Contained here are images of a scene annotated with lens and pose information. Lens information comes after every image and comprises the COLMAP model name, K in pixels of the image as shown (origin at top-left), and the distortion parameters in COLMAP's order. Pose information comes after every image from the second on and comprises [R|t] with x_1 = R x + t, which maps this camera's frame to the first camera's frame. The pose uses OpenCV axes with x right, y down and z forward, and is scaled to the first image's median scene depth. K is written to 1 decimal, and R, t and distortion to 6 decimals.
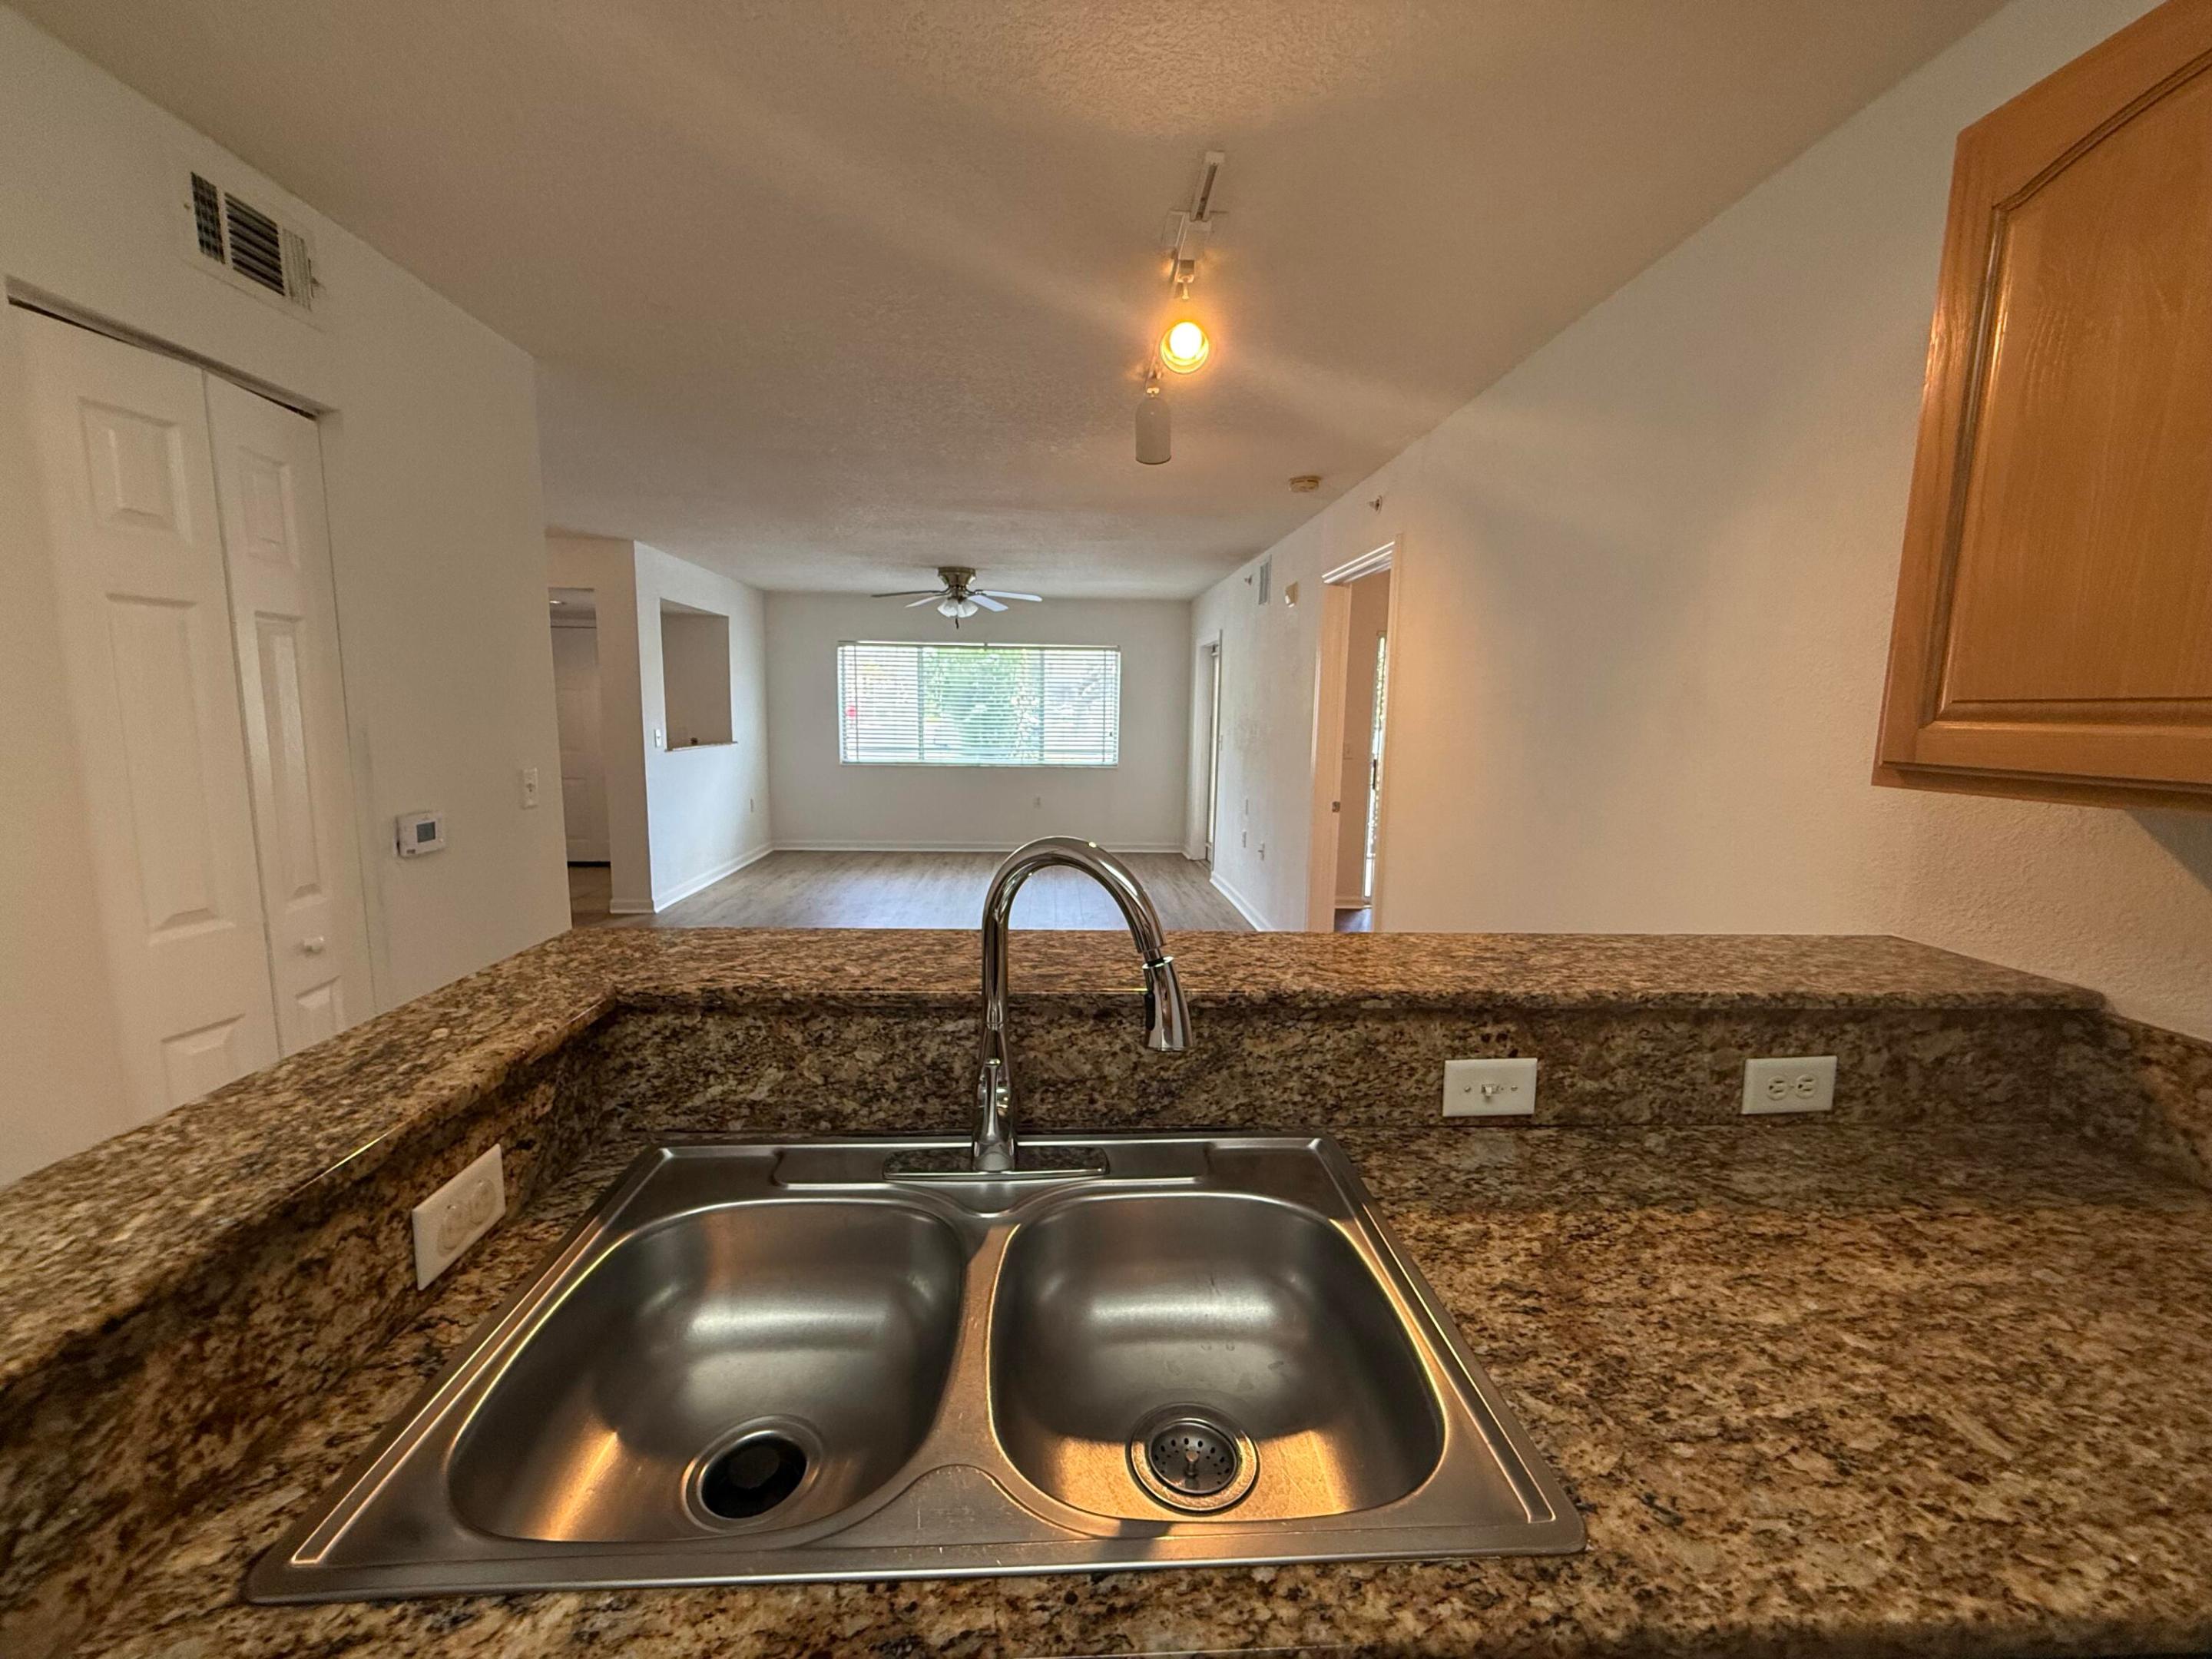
lens RADIAL K [[879.5, 0, 1102.6], [0, 879.5, 826.6], [0, 0, 1]] dist [-0.000280, 0.000077]
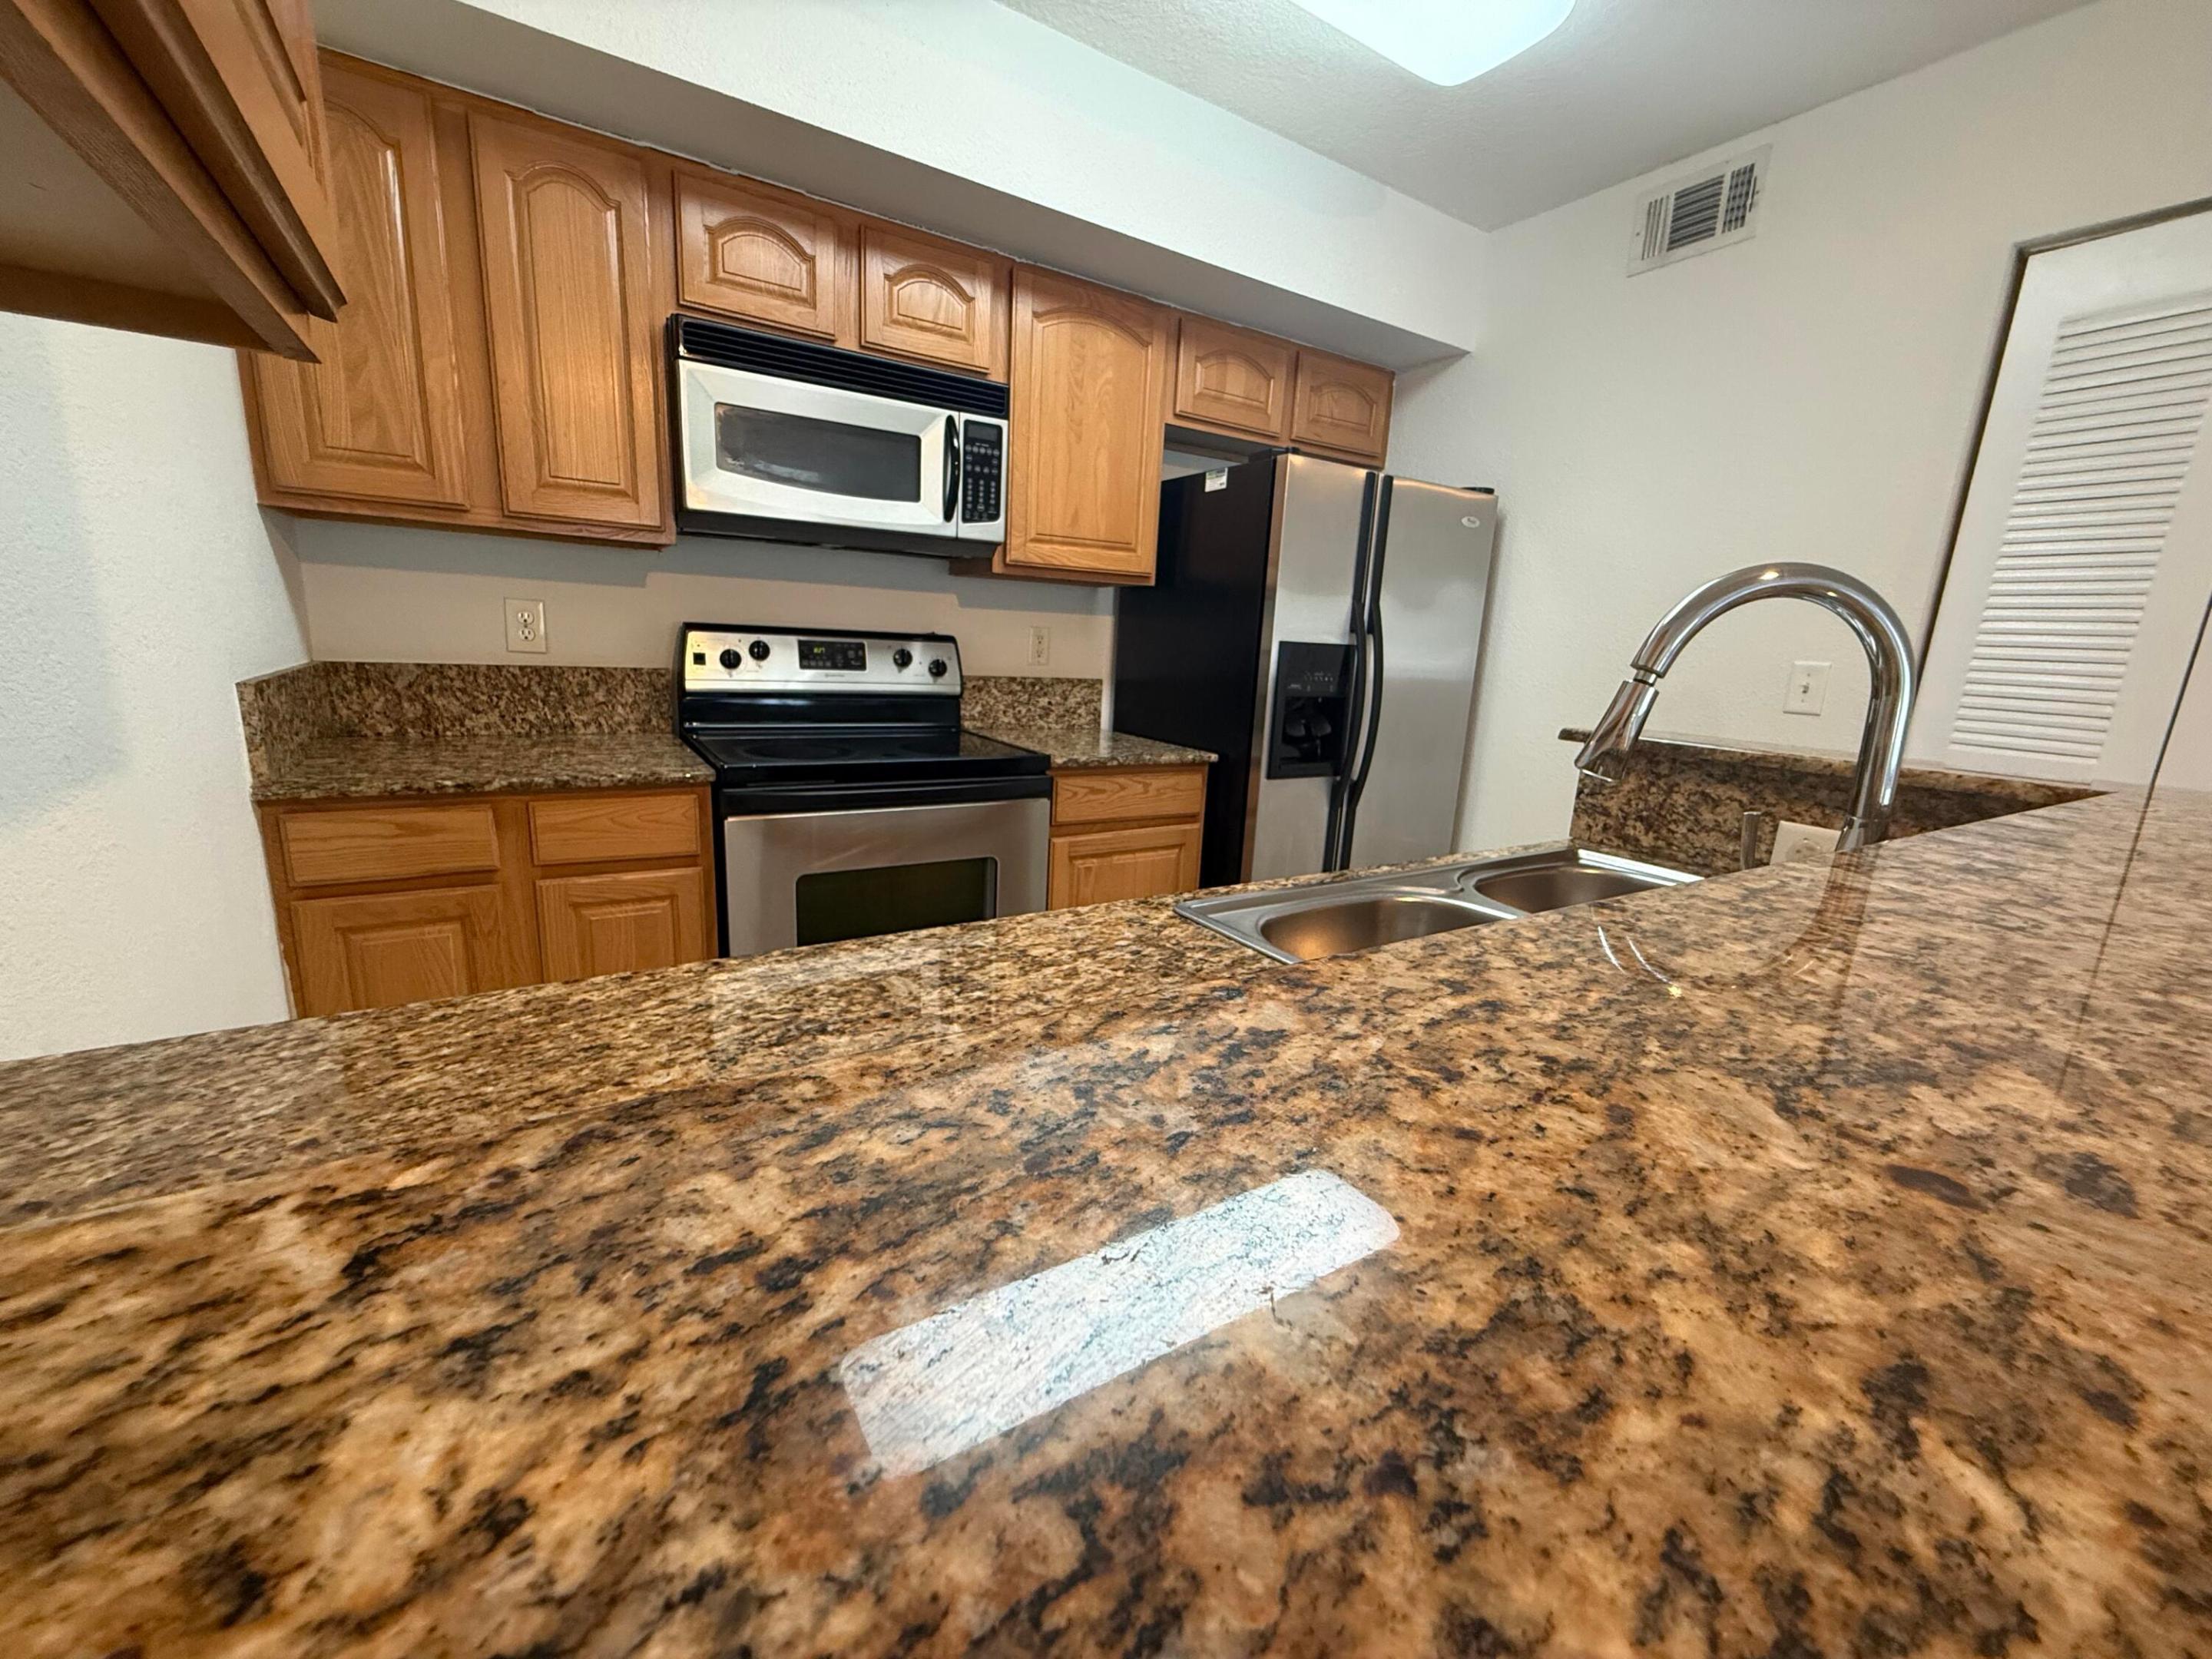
lens RADIAL K [[879.5, 0, 1103.1], [0, 879.5, 830.1], [0, 0, 1]] dist [-0.000280, 0.000077]
pose [[-0.869535, 0.048660, -0.491468, 1.349668], [-0.129878, 0.937576, 0.322618, 0.093780], [0.476487, 0.344358, -0.808936, 2.029884]]
